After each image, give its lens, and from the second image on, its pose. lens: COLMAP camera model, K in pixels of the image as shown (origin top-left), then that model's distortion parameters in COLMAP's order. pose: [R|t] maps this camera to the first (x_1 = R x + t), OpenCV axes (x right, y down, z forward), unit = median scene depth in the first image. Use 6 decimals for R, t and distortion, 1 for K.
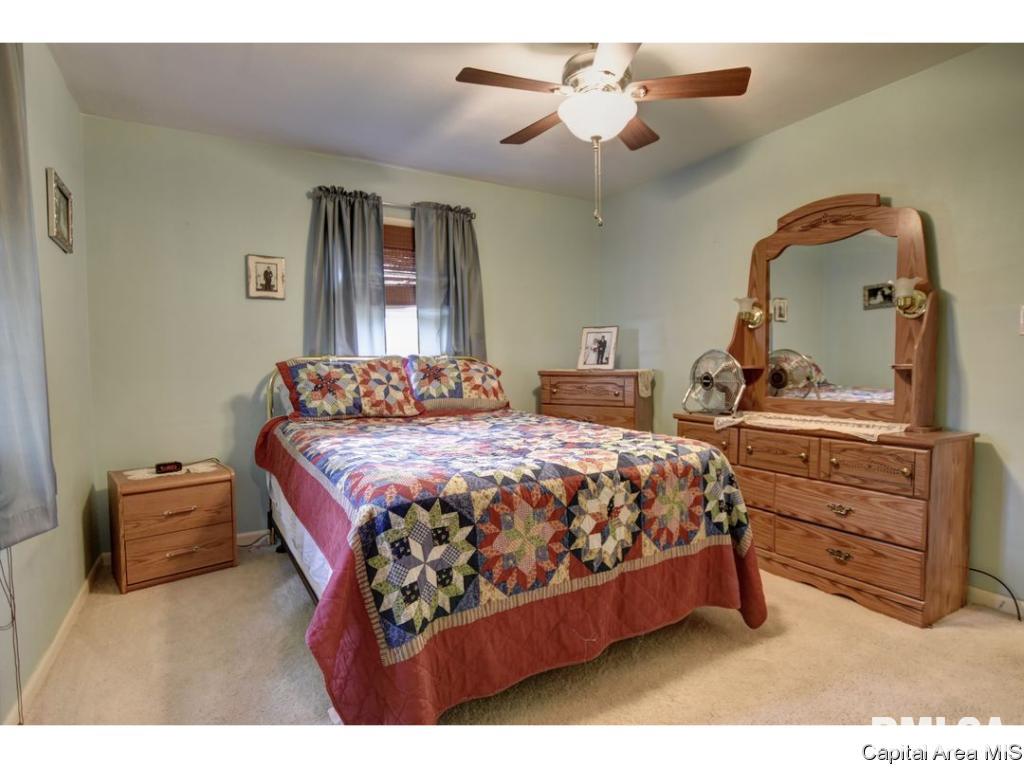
lens RADIAL K [[529.1, 0, 523.2], [0, 529.1, 381.5], [0, 0, 1]] dist [-0.041492, 0.000810]
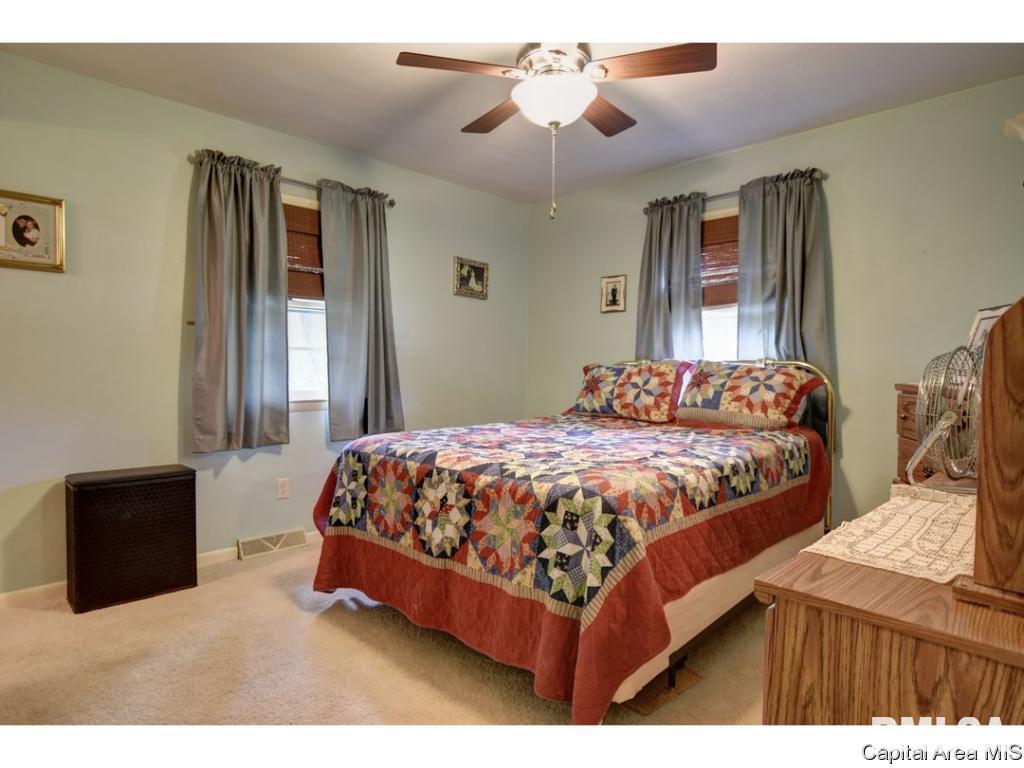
lens RADIAL K [[582.6, 0, 512.0], [0, 582.6, 384.0], [0, 0, 1]] dist [-0.017654, 0.002123]
pose [[0.249152, 0.039442, -0.967661, 1.169714], [-0.044765, 0.998571, 0.029176, -0.037505], [0.967429, 0.036048, 0.250562, 0.722887]]
